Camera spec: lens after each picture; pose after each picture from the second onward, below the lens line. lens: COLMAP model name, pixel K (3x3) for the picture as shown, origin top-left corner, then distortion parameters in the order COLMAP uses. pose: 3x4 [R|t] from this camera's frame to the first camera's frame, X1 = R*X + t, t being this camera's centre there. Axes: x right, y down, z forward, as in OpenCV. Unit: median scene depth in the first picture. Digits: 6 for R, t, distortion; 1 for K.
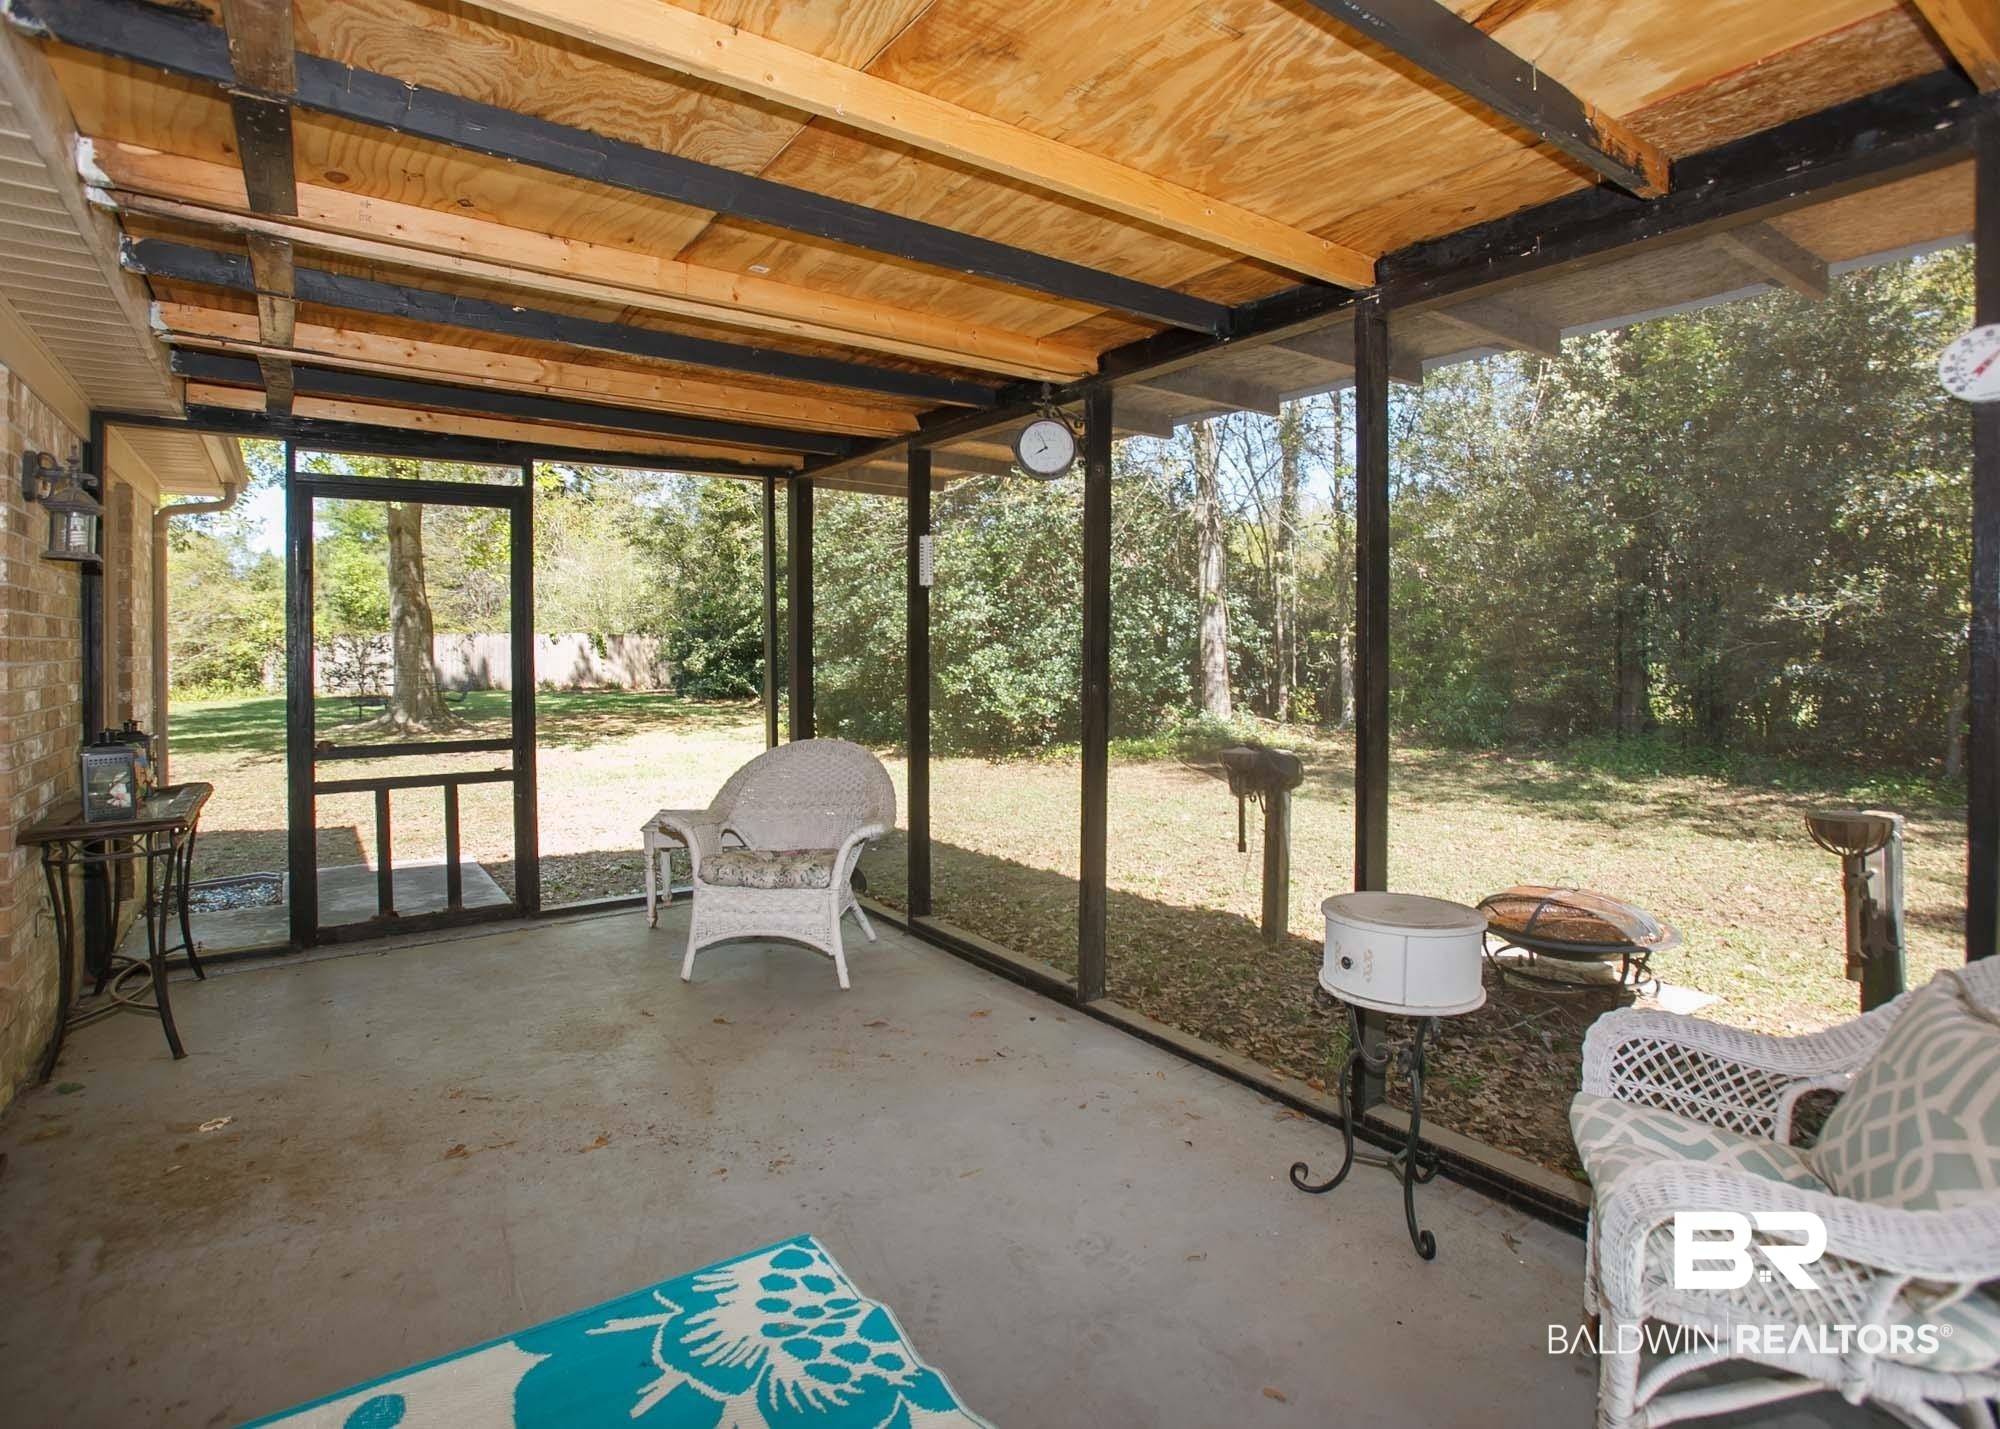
lens RADIAL K [[1011.7, 0, 1040.0], [0, 1011.7, 662.8], [0, 0, 1]] dist [0.000656, 0.000702]
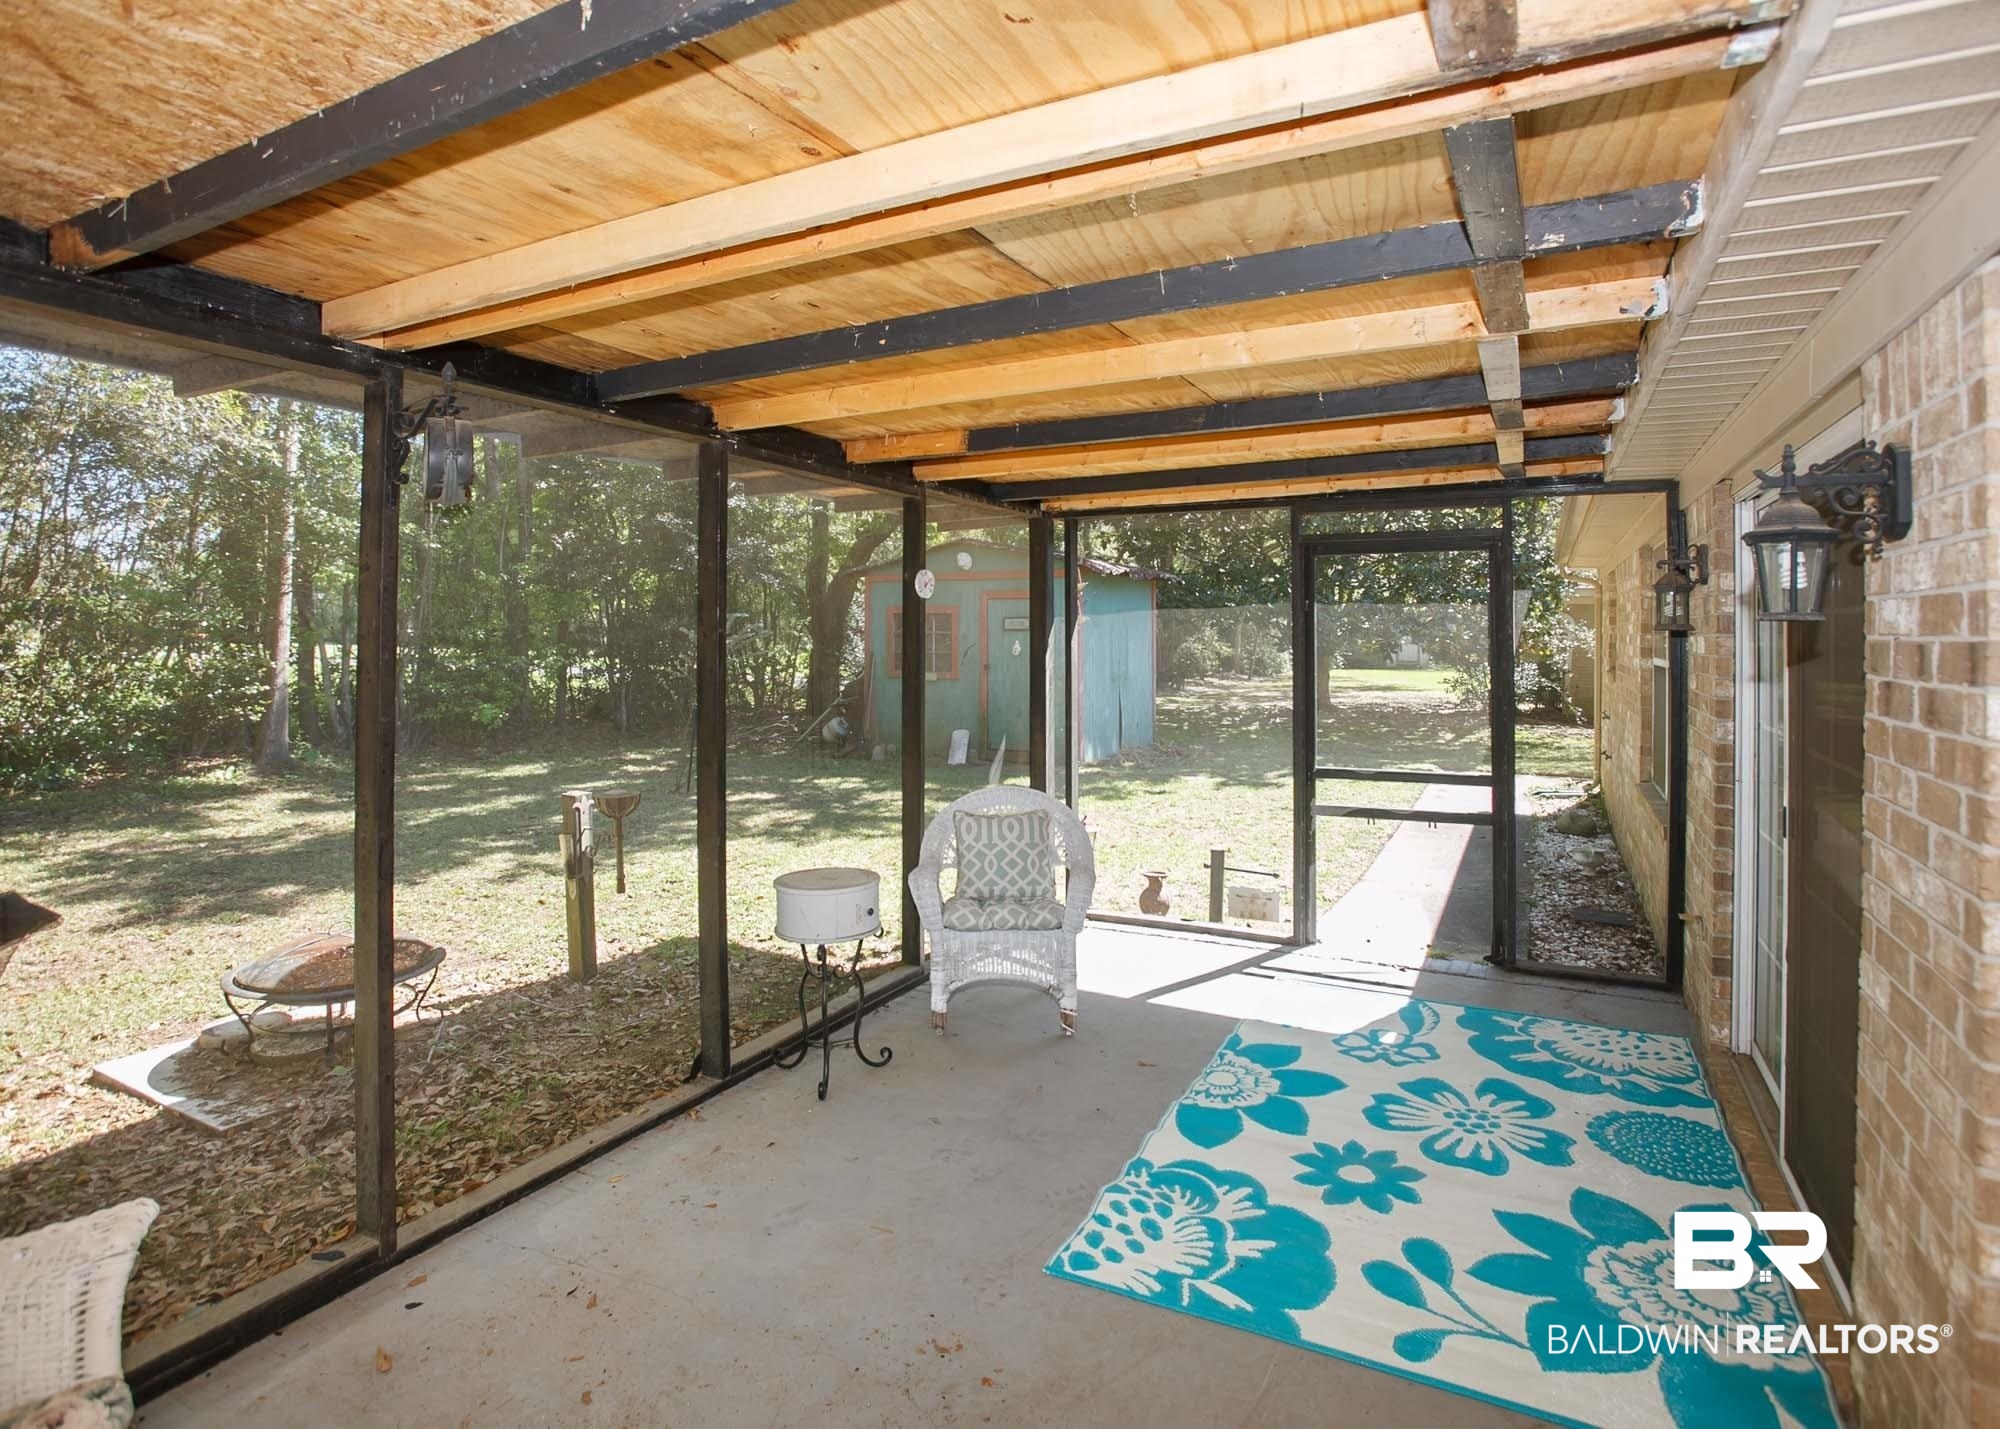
lens RADIAL K [[1011.7, 0, 1040.0], [0, 1011.7, 662.8], [0, 0, 1]] dist [0.000656, 0.000702]
pose [[-0.452770, -0.010912, 0.891560, -1.238043], [0.001913, 0.999911, 0.013210, -0.086222], [-0.891625, 0.007687, -0.452709, 1.576585]]
